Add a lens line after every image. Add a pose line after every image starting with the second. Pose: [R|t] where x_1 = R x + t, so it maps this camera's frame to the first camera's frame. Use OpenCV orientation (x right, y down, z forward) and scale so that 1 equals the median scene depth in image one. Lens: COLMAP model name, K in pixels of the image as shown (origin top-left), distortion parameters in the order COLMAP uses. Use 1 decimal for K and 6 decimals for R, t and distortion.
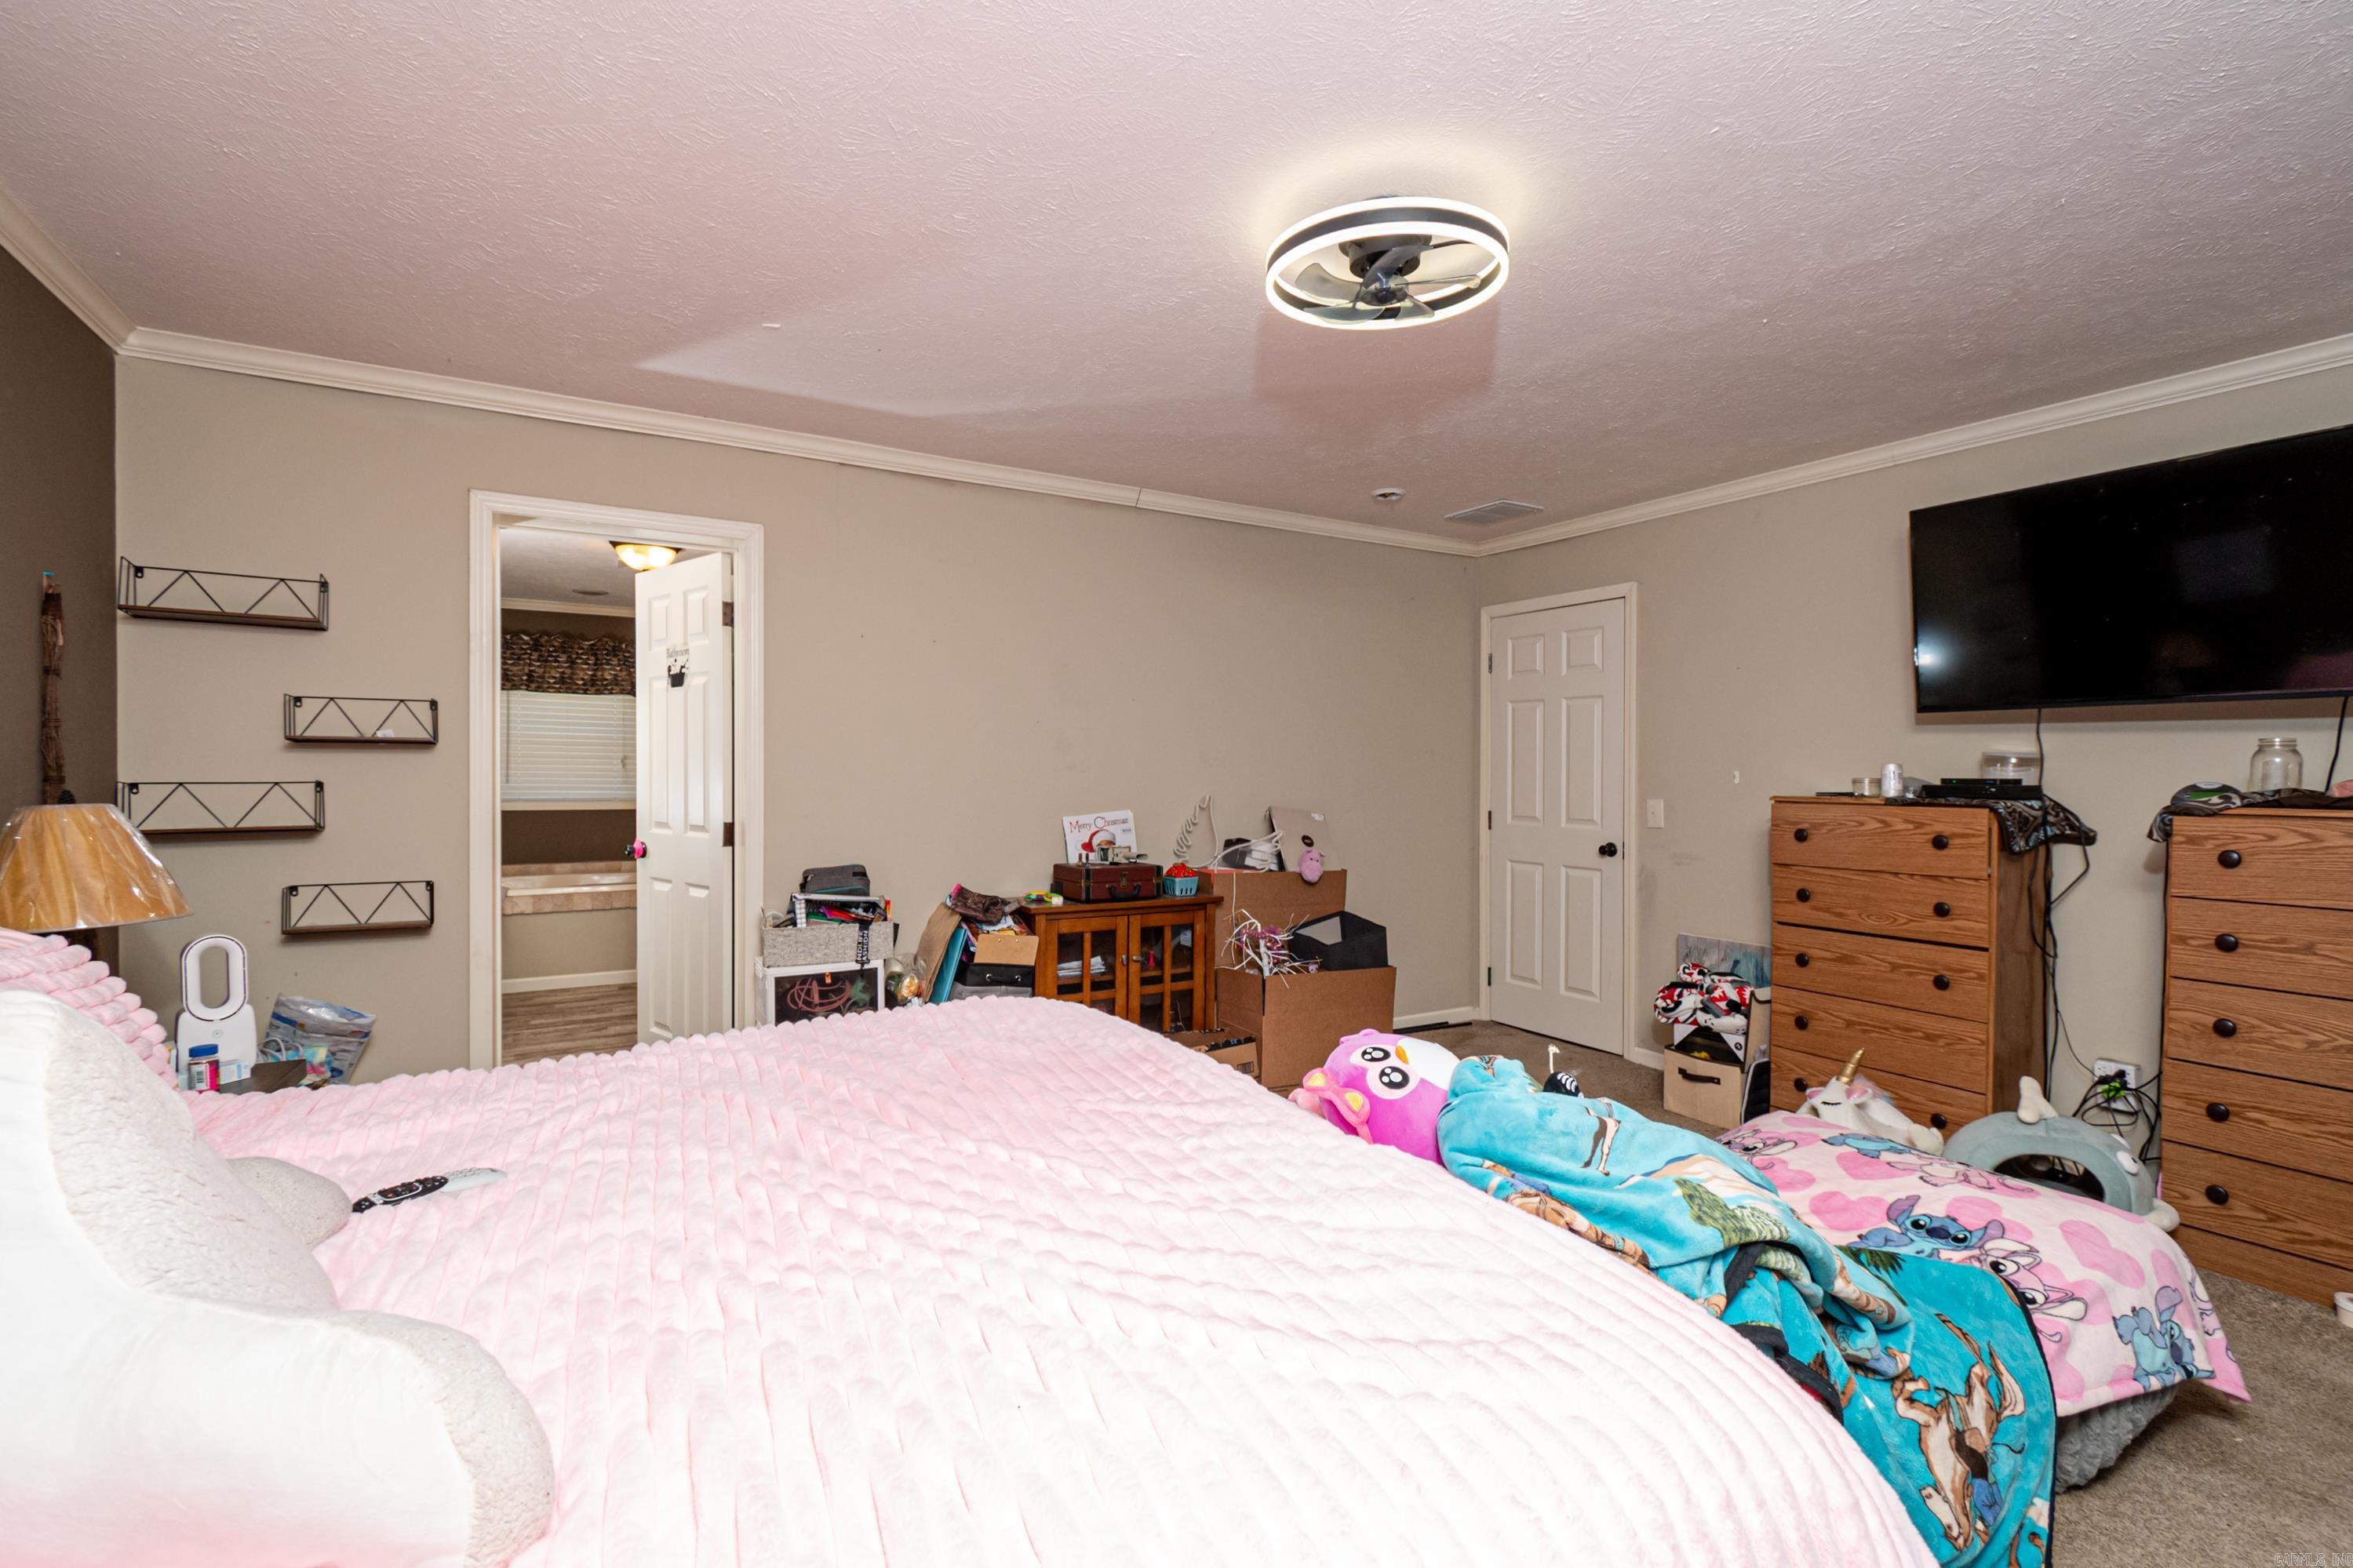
lens RADIAL K [[1064.0, 0, 1186.0], [0, 1064.0, 785.8], [0, 0, 1]] dist [0.000275, 0.001229]
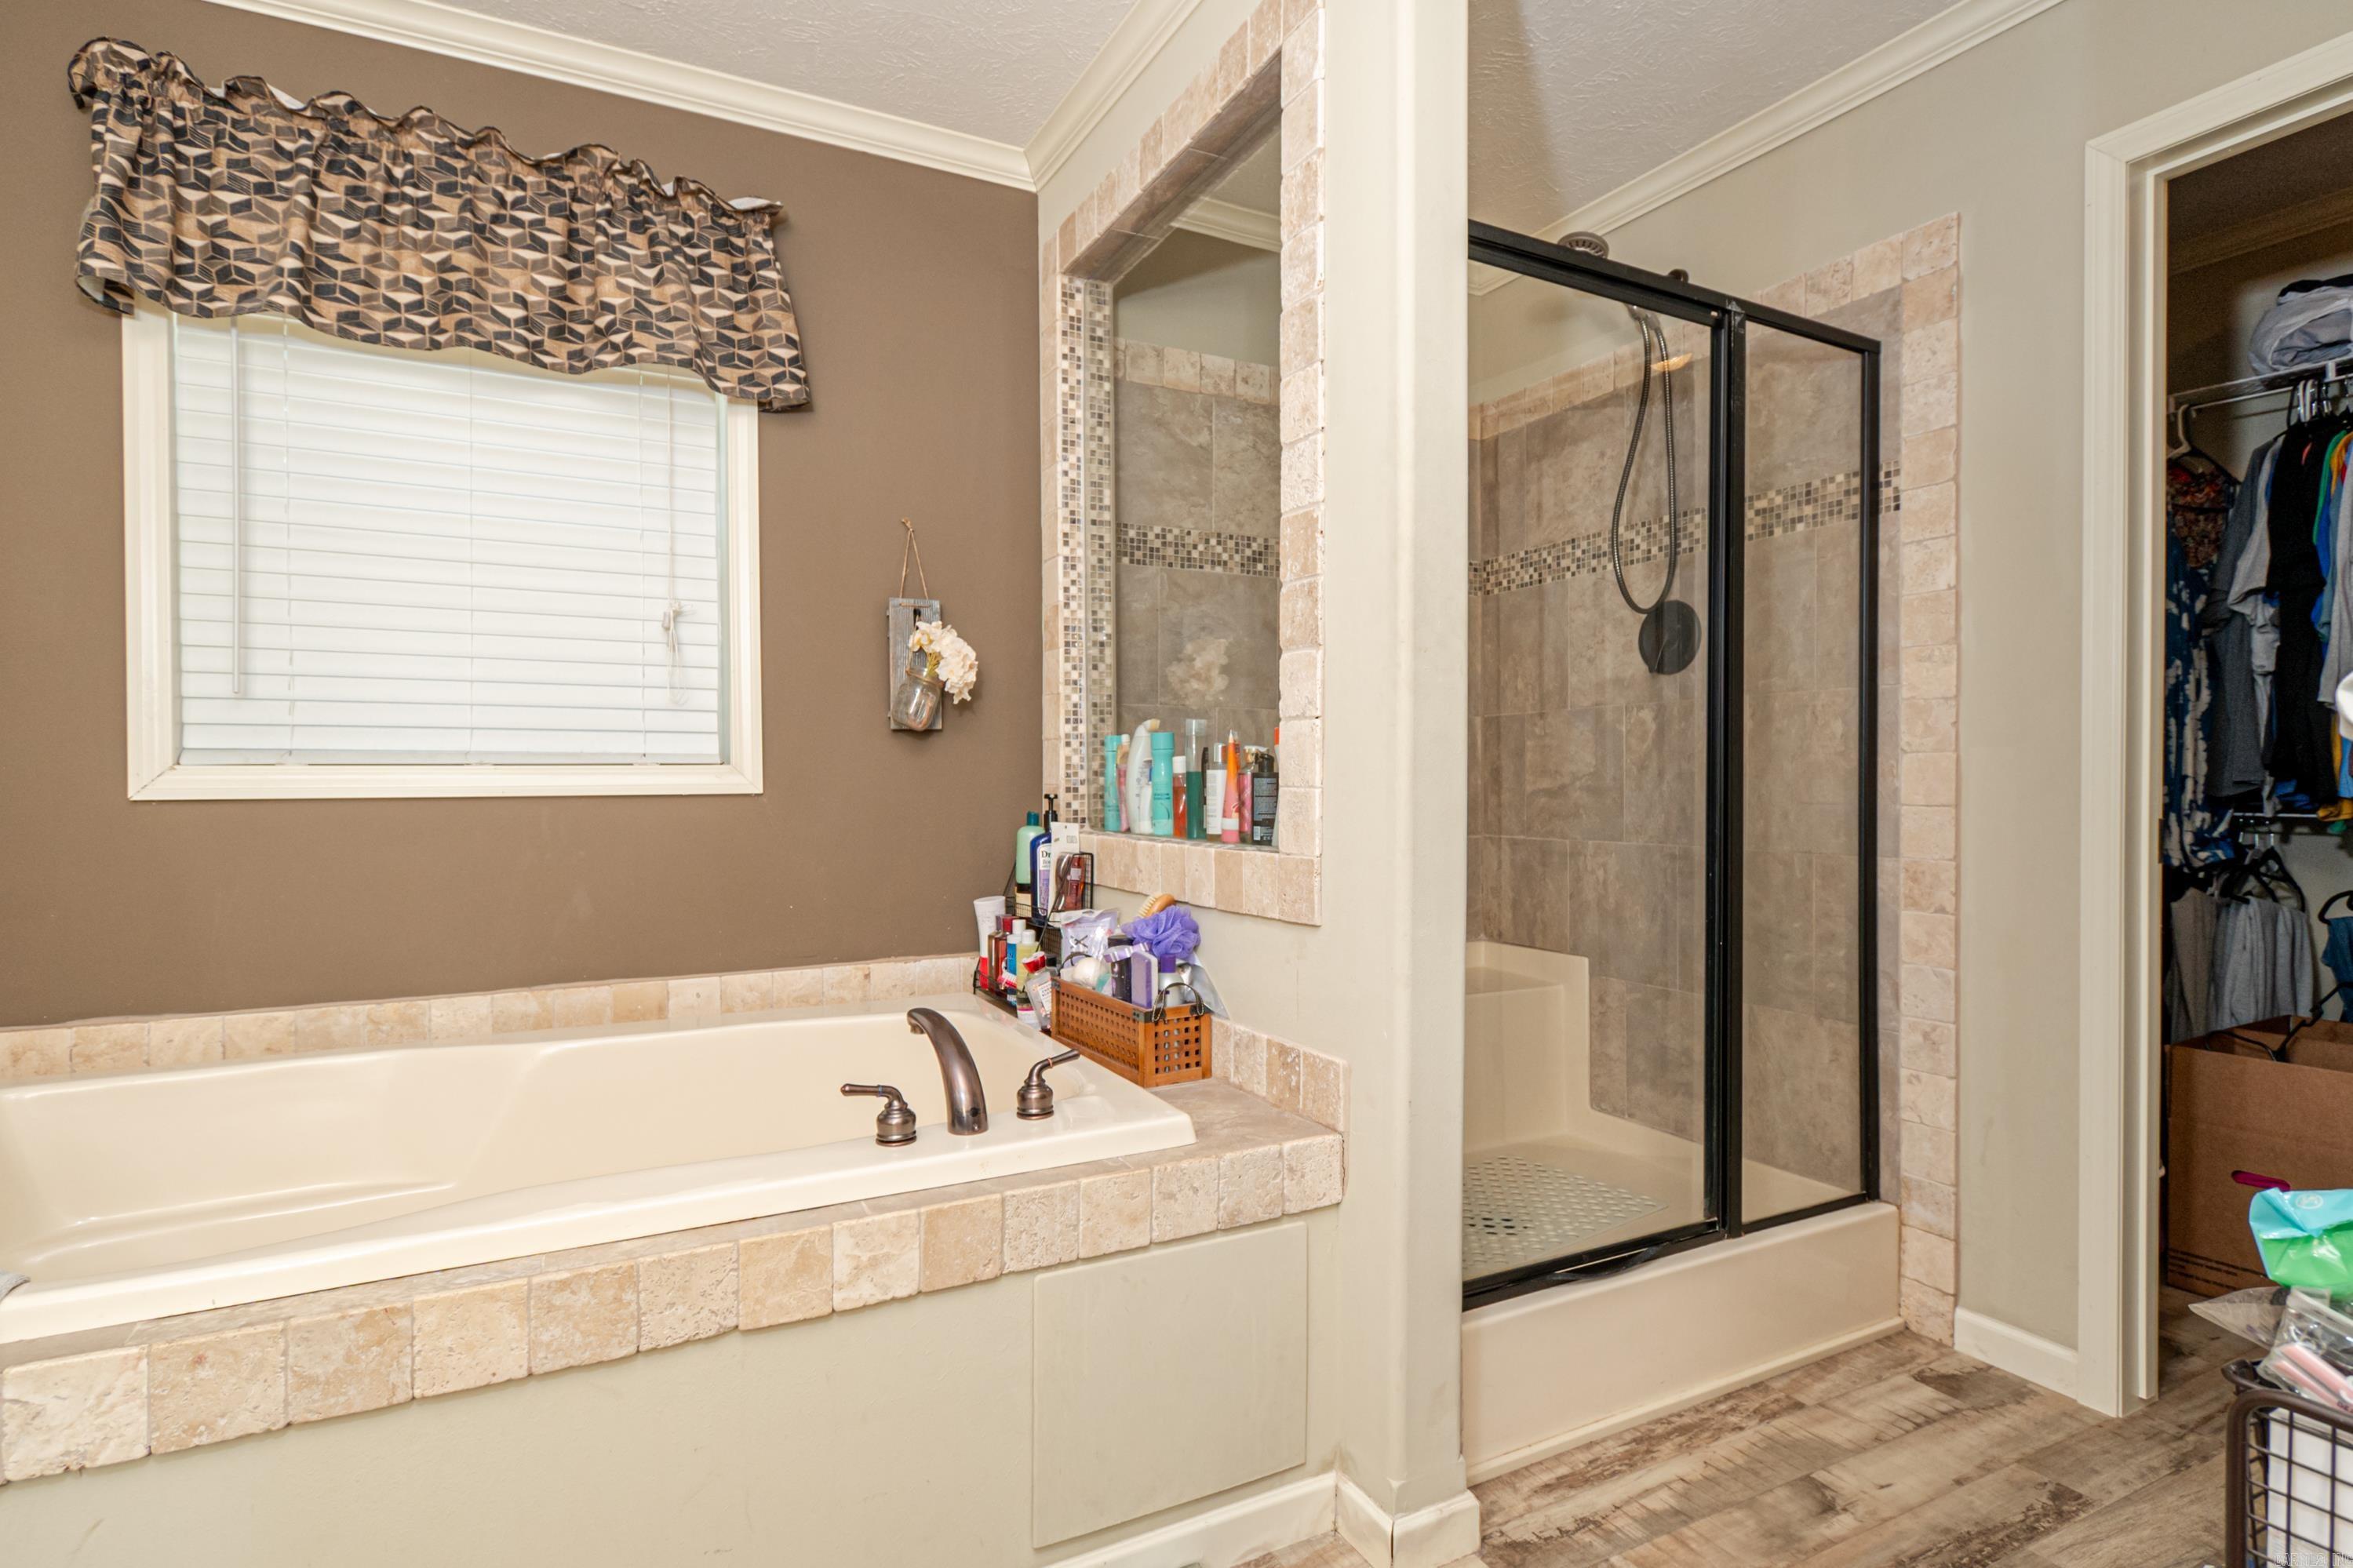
lens RADIAL K [[1183.2, 0, 1170.1], [0, 1183.2, 785.7], [0, 0, 1]] dist [-0.004518, -0.000524]
pose [[0.998078, -0.002788, -0.061903, -0.390863], [0.003150, 0.999979, 0.005743, 0.017996], [0.061885, -0.005927, 0.998066, 0.721656]]
